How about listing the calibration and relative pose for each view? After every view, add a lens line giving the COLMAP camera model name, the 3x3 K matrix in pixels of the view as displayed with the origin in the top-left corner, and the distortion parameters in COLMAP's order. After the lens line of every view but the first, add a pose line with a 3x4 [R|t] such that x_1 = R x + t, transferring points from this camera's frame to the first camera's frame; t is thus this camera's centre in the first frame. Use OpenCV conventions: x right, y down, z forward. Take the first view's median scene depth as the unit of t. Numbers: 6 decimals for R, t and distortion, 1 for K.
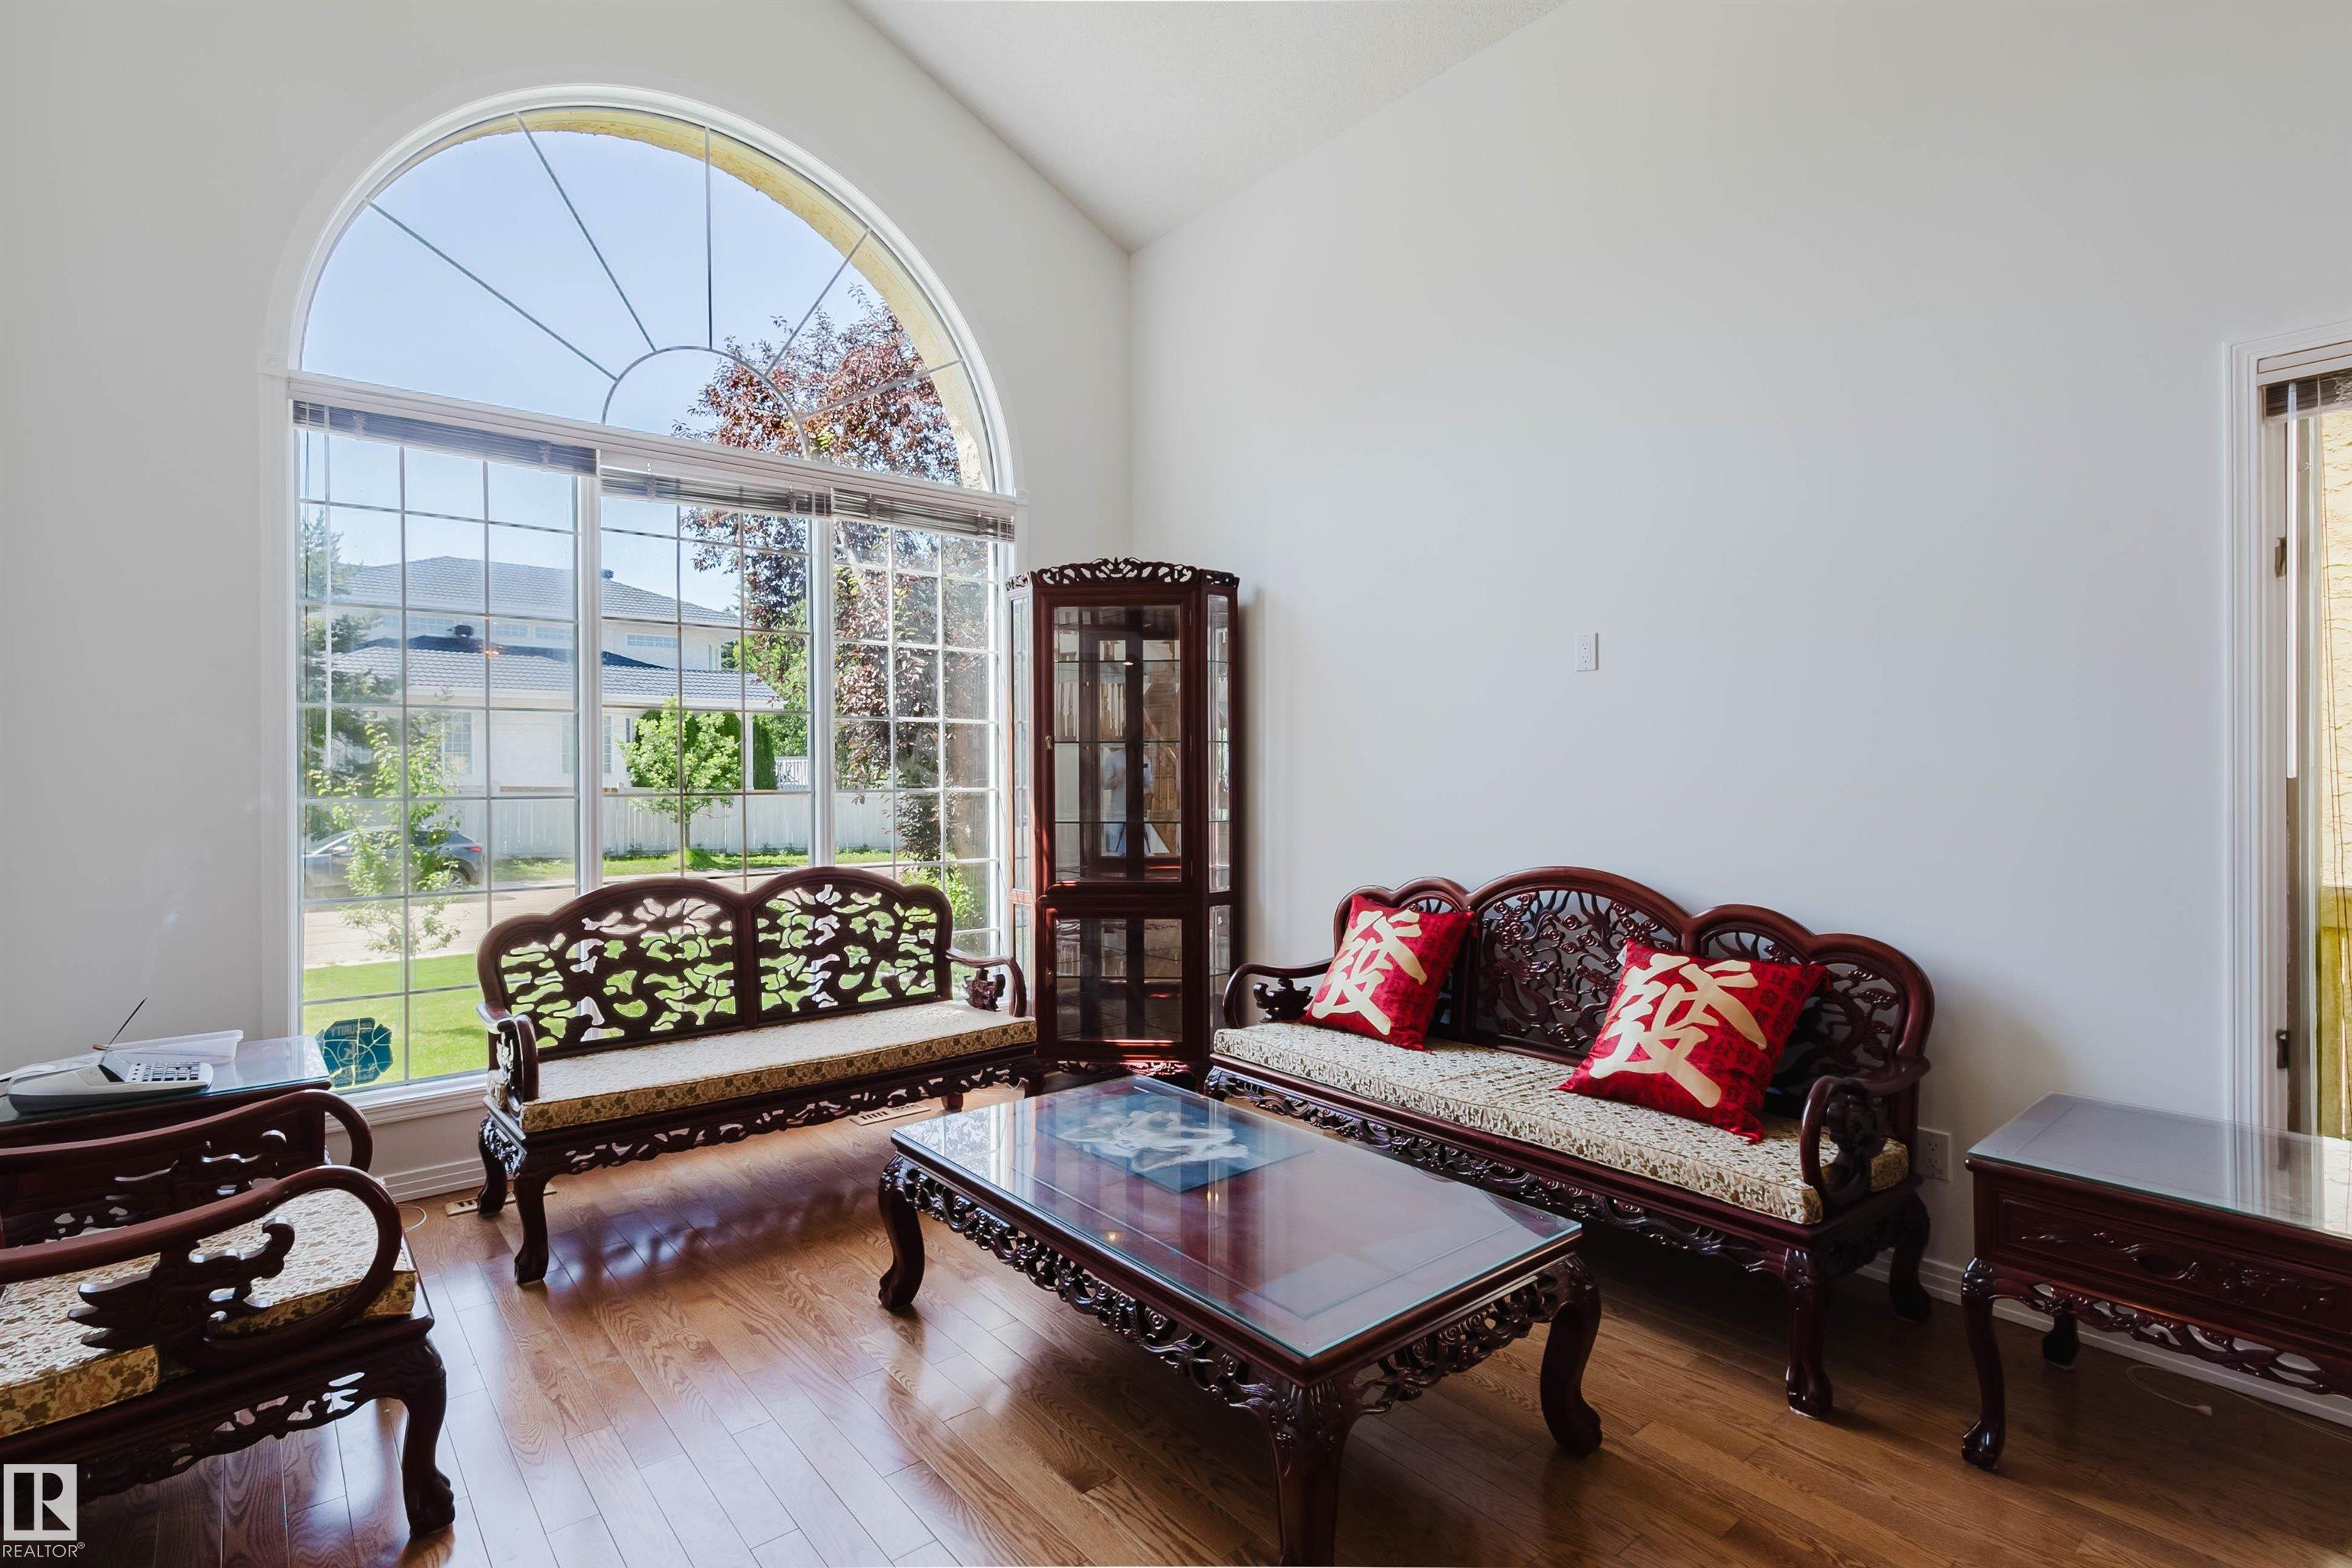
lens RADIAL K [[1120.8, 0, 1176.0], [0, 1120.8, 784.0], [0, 0, 1]] dist [0.001691, 0.000046]
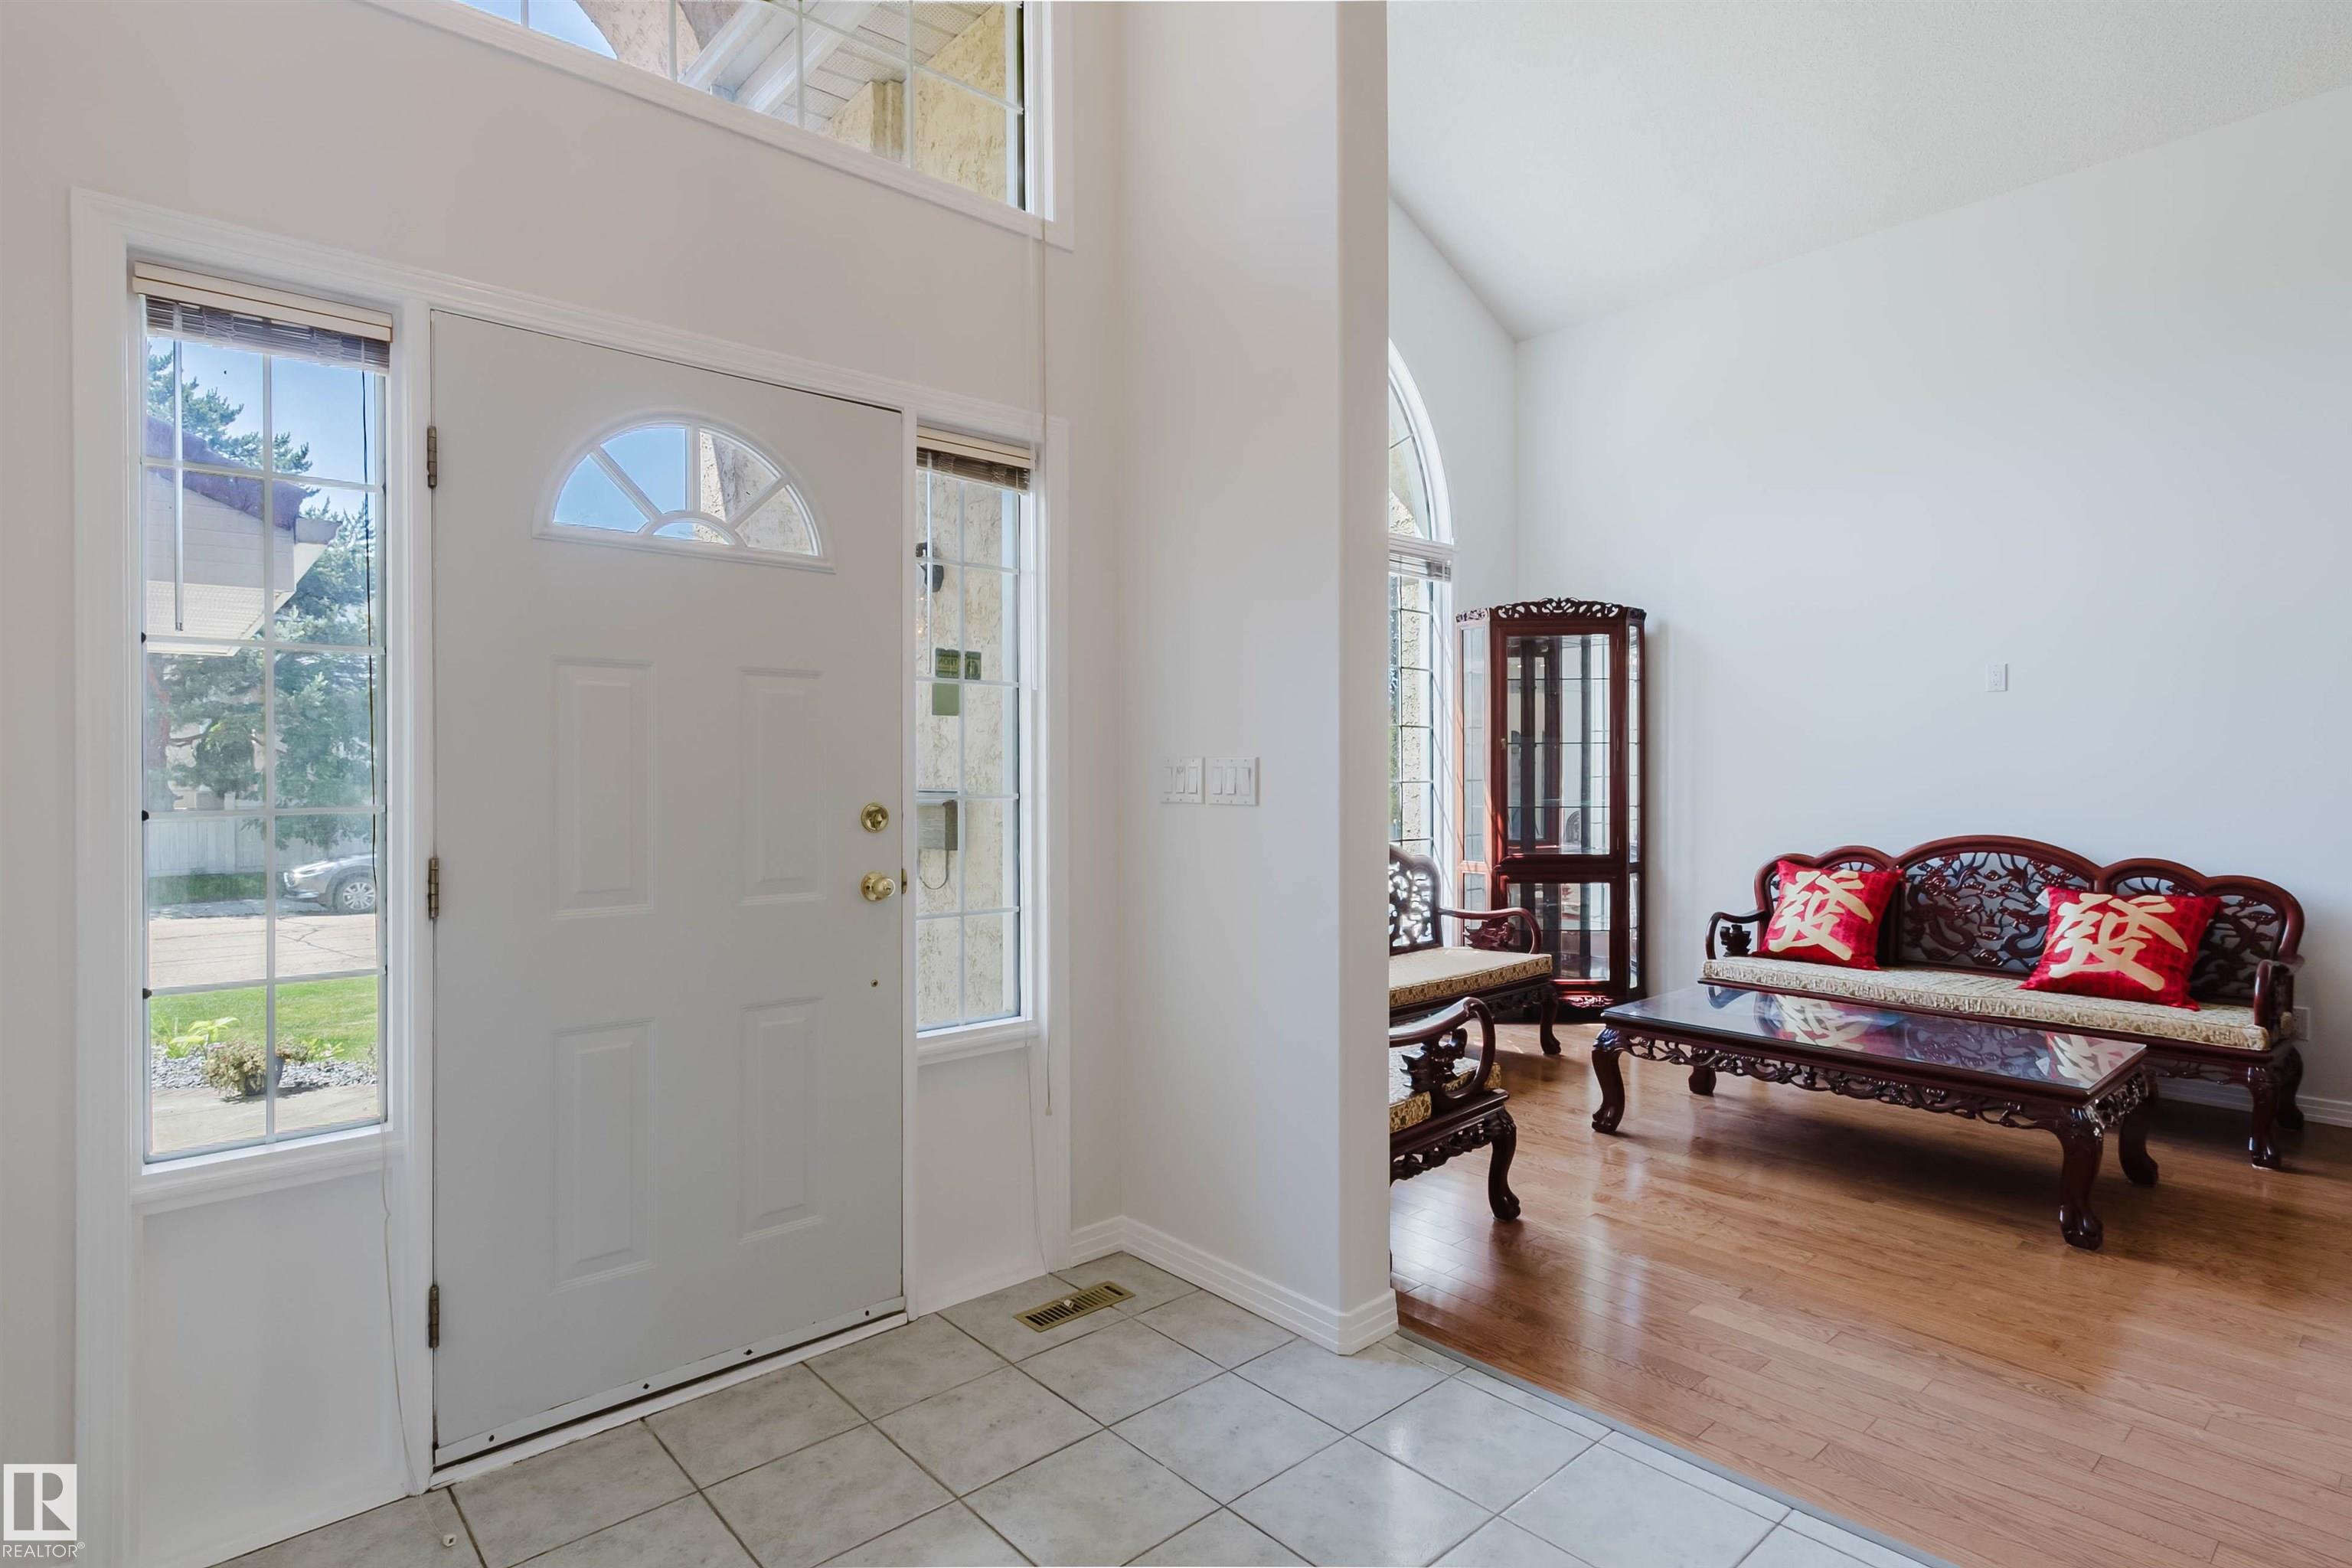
lens RADIAL K [[1178.1, 0, 1176.0], [0, 1178.1, 784.0], [0, 0, 1]] dist [-0.002158, -0.001270]
pose [[0.999662, -0.001349, 0.025948, -0.591406], [0.001372, 0.999999, -0.000847, 0.009969], [-0.025946, 0.000882, 0.999663, -0.357724]]
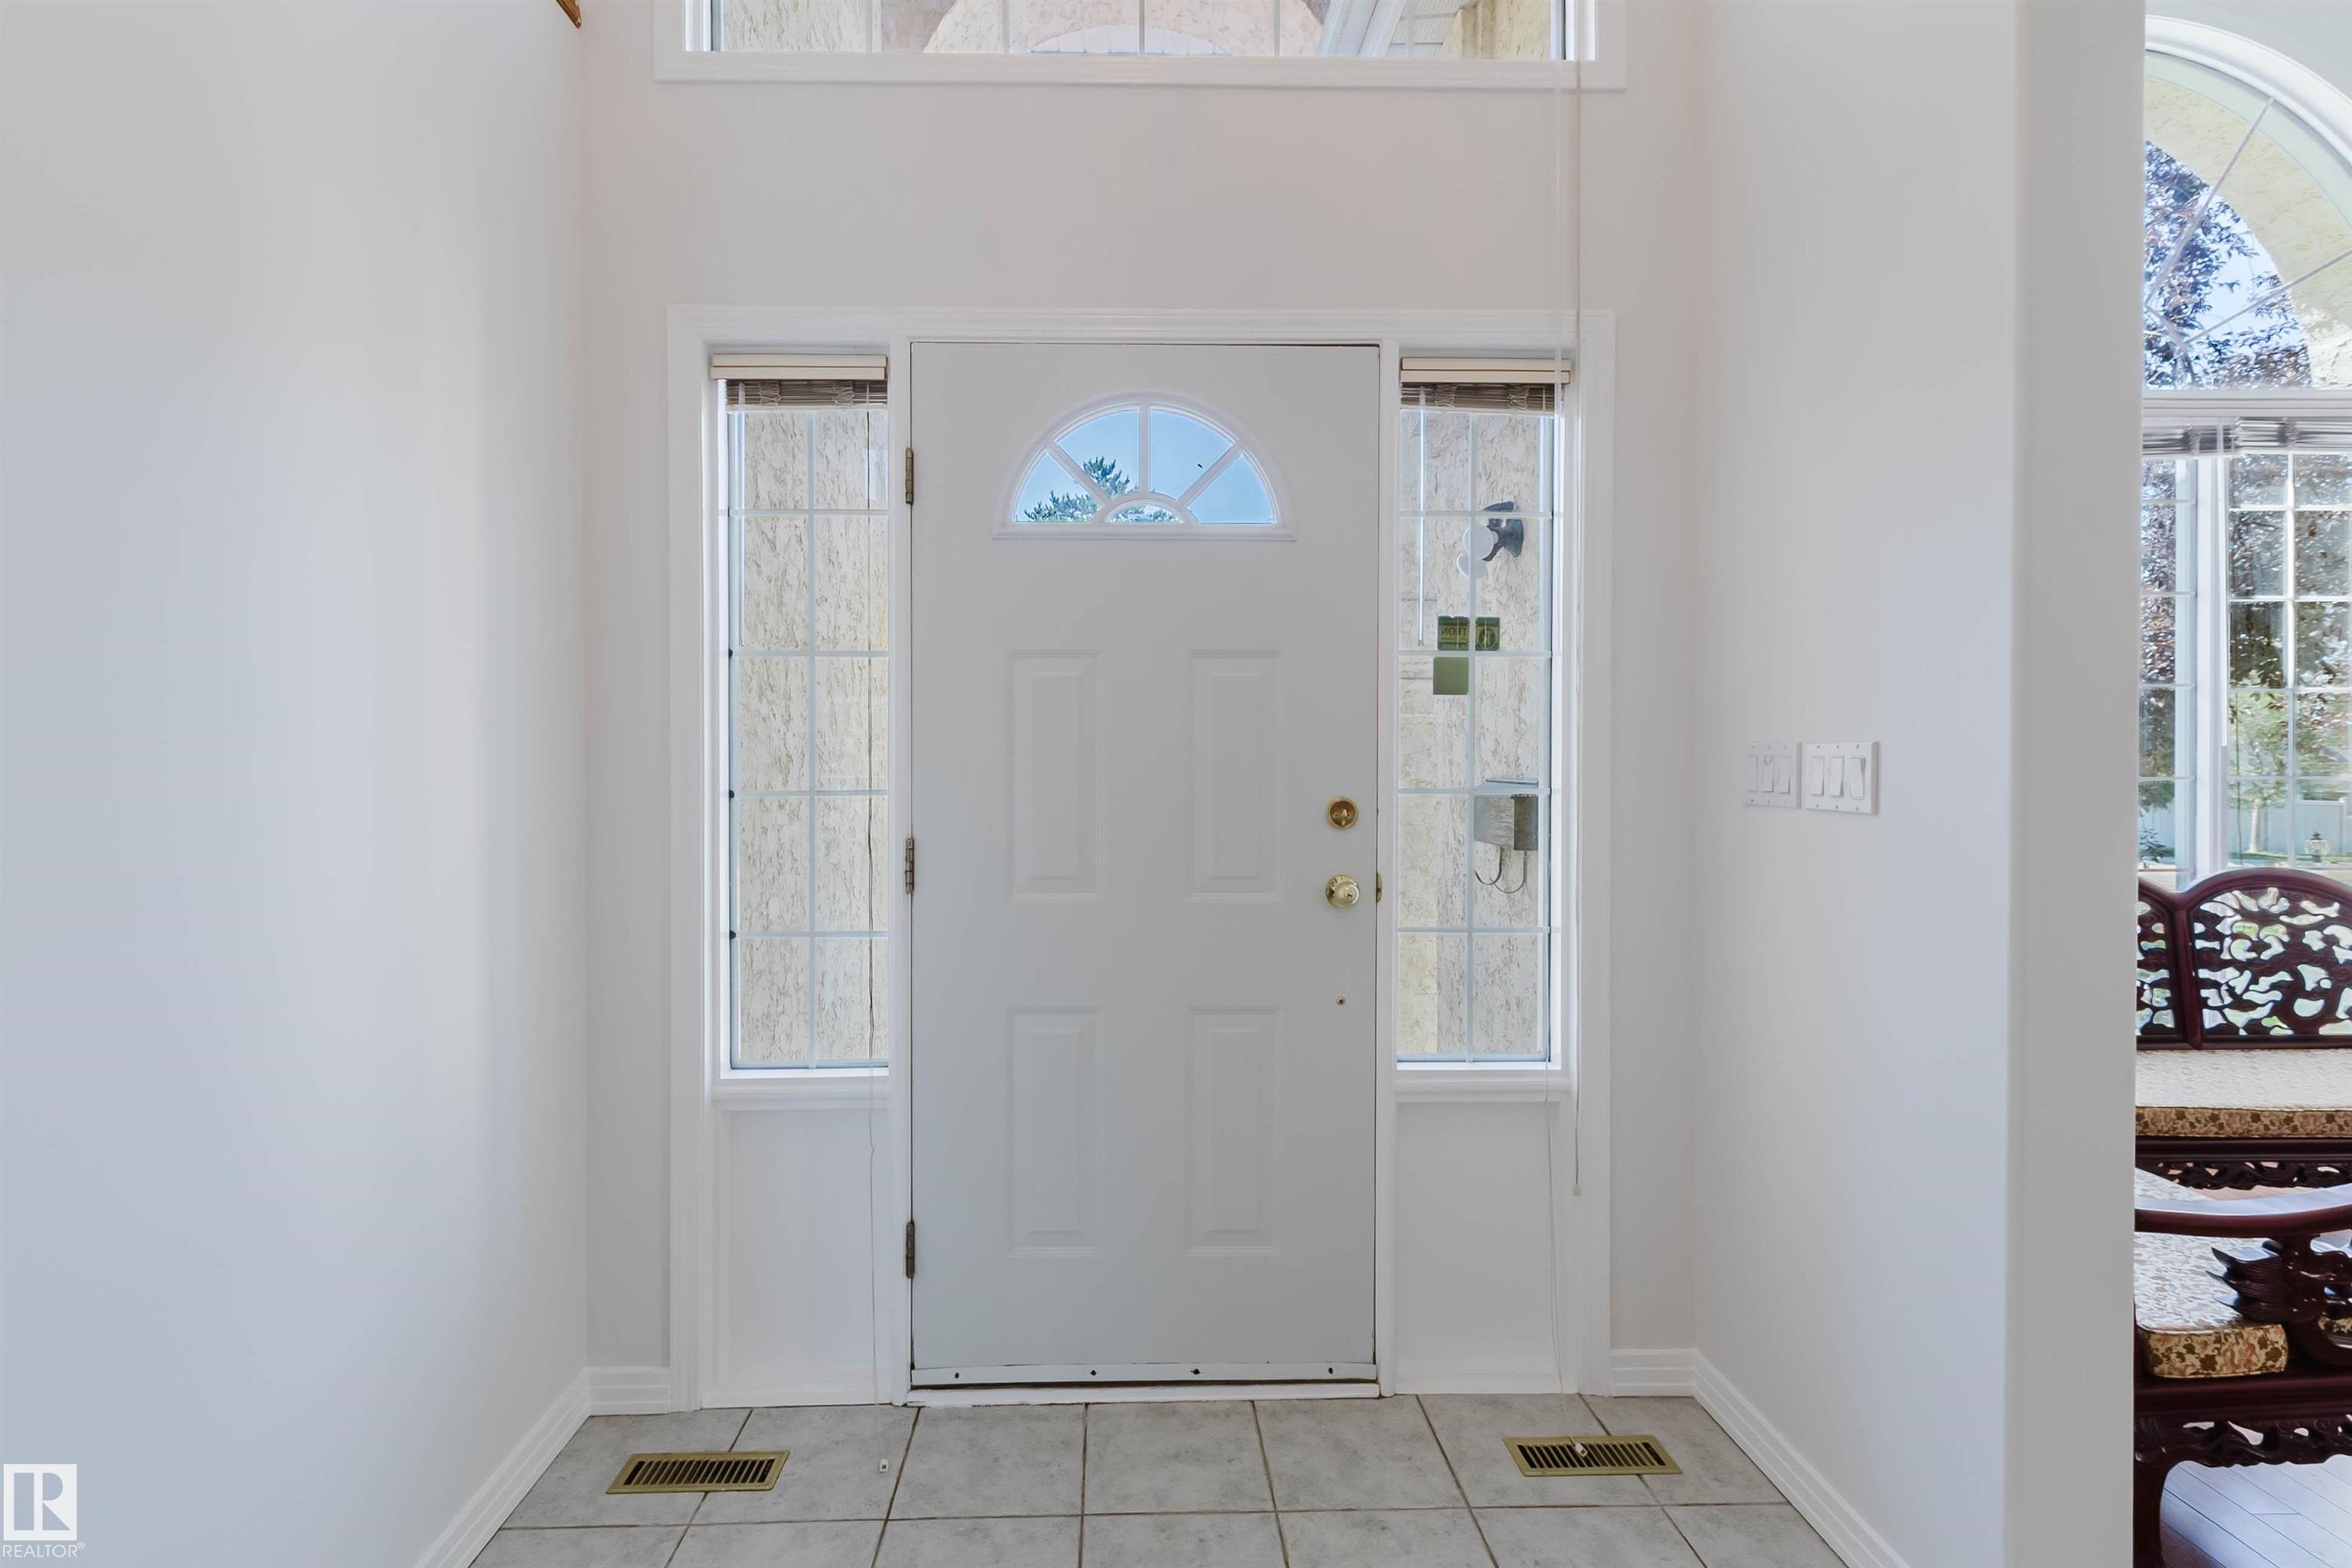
lens RADIAL K [[1082.1, 0, 1133.1], [0, 1082.1, 771.3], [0, 0, 1]] dist [0.001064, -0.000433]
pose [[0.779642, 0.008914, -0.626162, -0.486702], [-0.008082, 0.999959, 0.004172, 0.005908], [0.626173, 0.001808, 0.779682, -0.170330]]
